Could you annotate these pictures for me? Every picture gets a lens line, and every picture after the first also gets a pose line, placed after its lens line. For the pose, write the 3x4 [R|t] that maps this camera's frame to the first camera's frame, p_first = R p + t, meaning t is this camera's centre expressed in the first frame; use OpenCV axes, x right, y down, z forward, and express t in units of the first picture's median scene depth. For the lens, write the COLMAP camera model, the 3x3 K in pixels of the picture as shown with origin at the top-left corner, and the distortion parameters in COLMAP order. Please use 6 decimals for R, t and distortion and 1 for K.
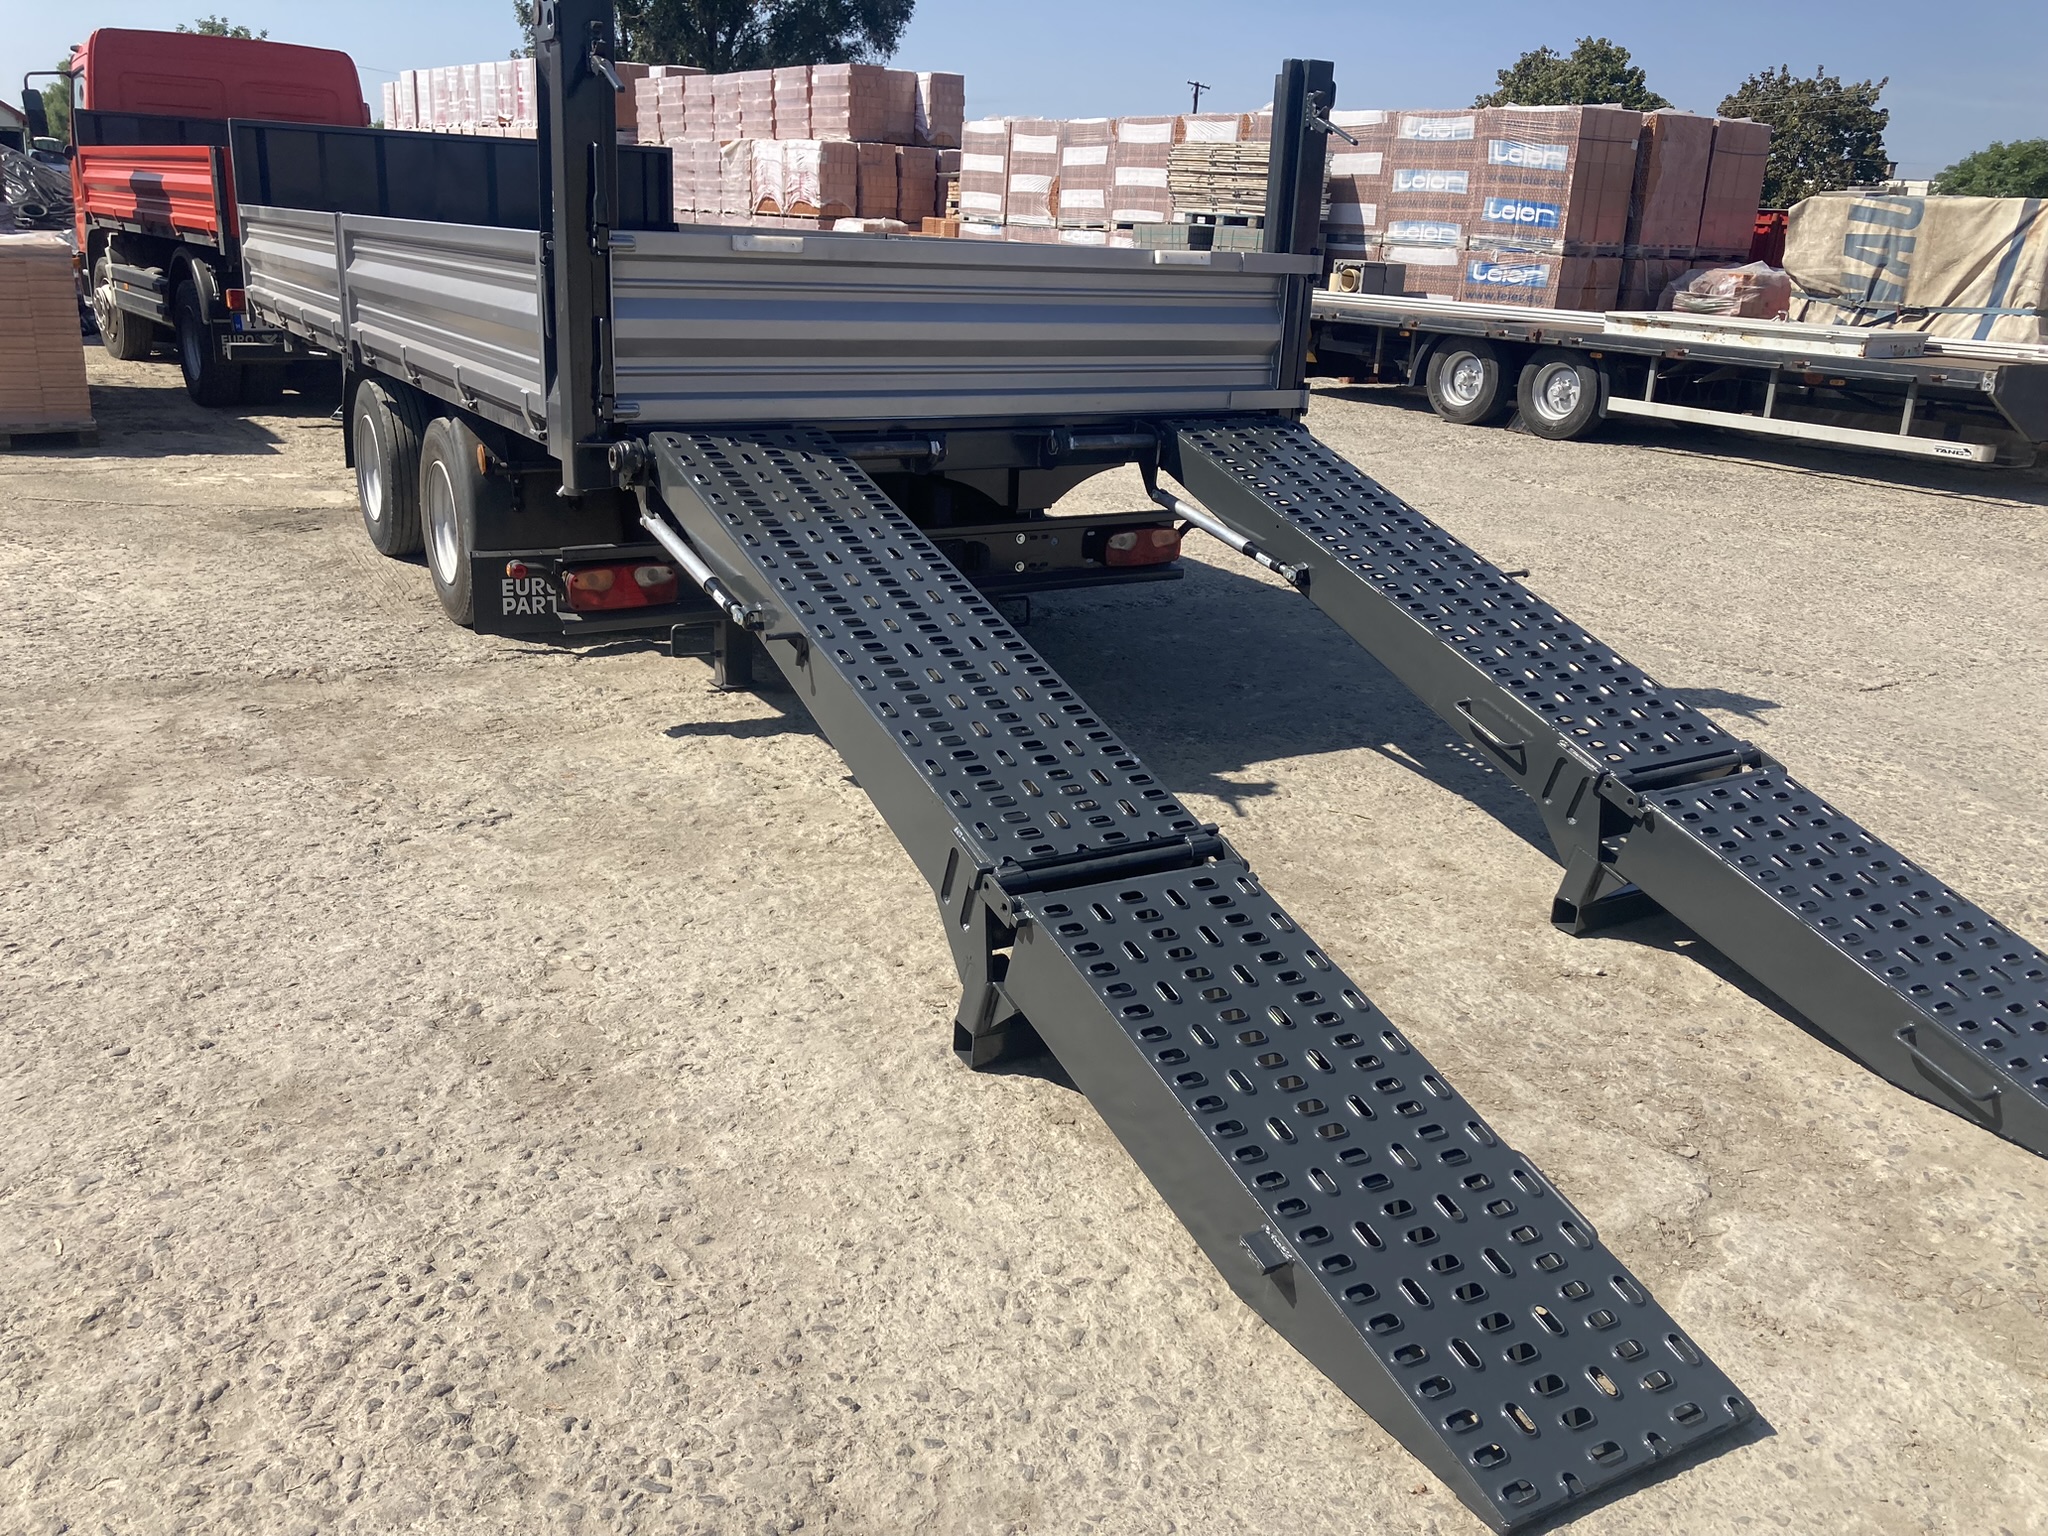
lens RADIAL K [[1624.8, 0, 1024.0], [0, 1624.8, 768.0], [0, 0, 1]] dist [0.049660, -0.112307]
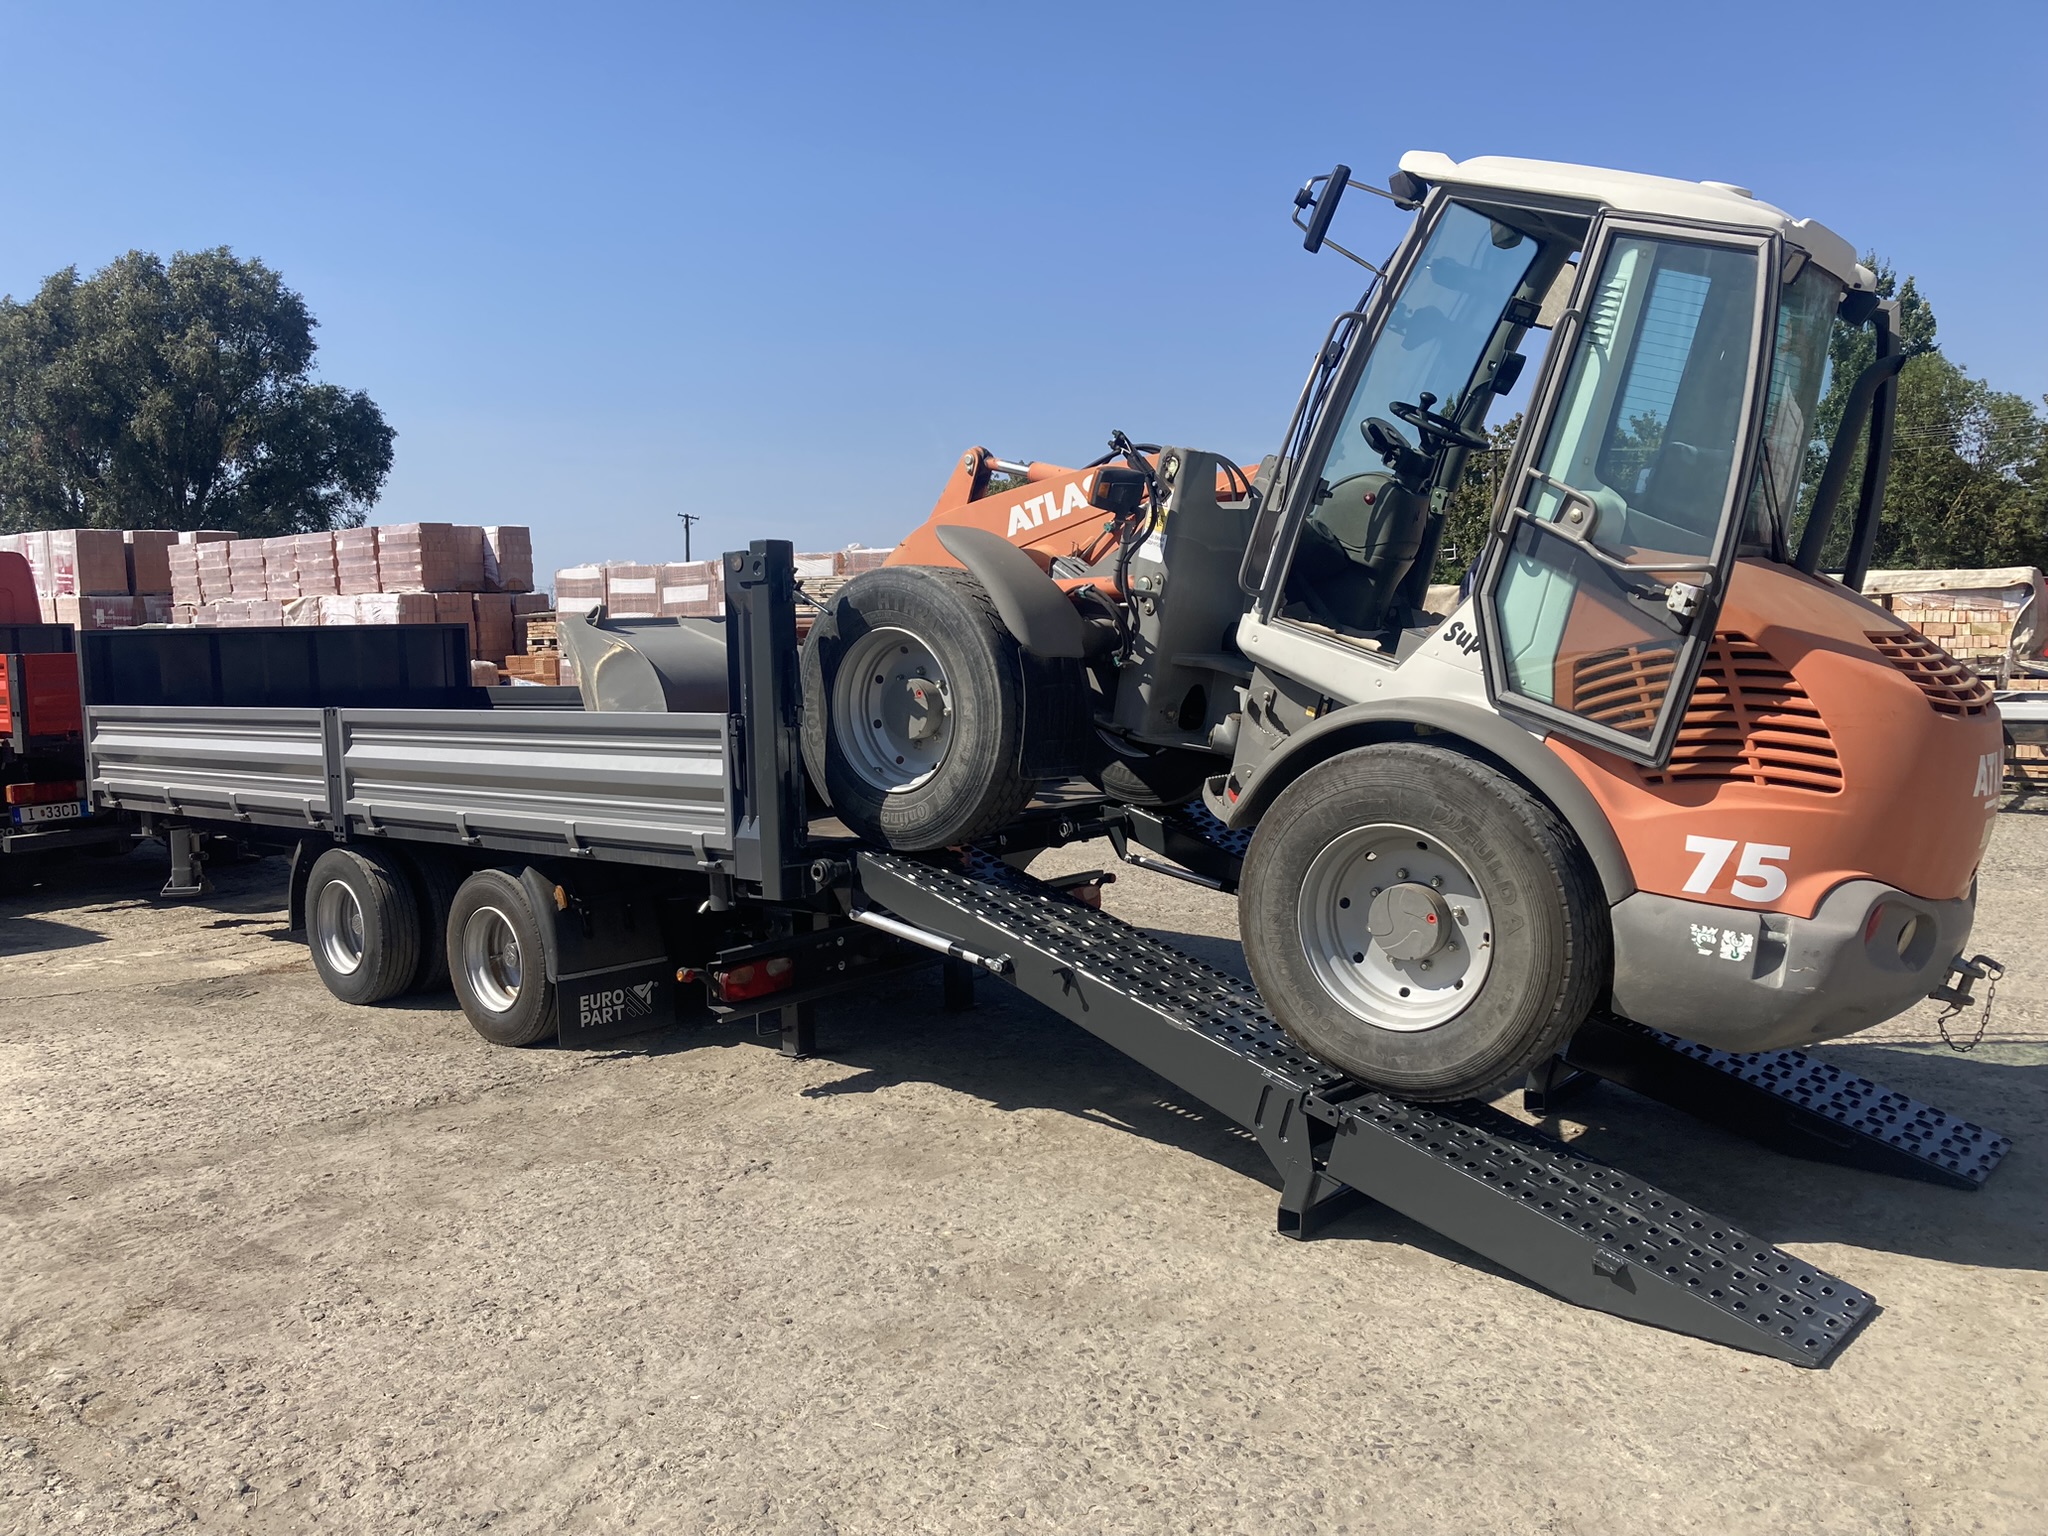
lens RADIAL K [[1624.8, 0, 1024.0], [0, 1624.8, 768.0], [0, 0, 1]] dist [0.049660, -0.112307]
pose [[0.948821, -0.097036, 0.300538, -0.429340], [0.165002, 0.963729, -0.209761, 0.029156], [-0.269283, 0.248615, 0.930418, -0.259053]]
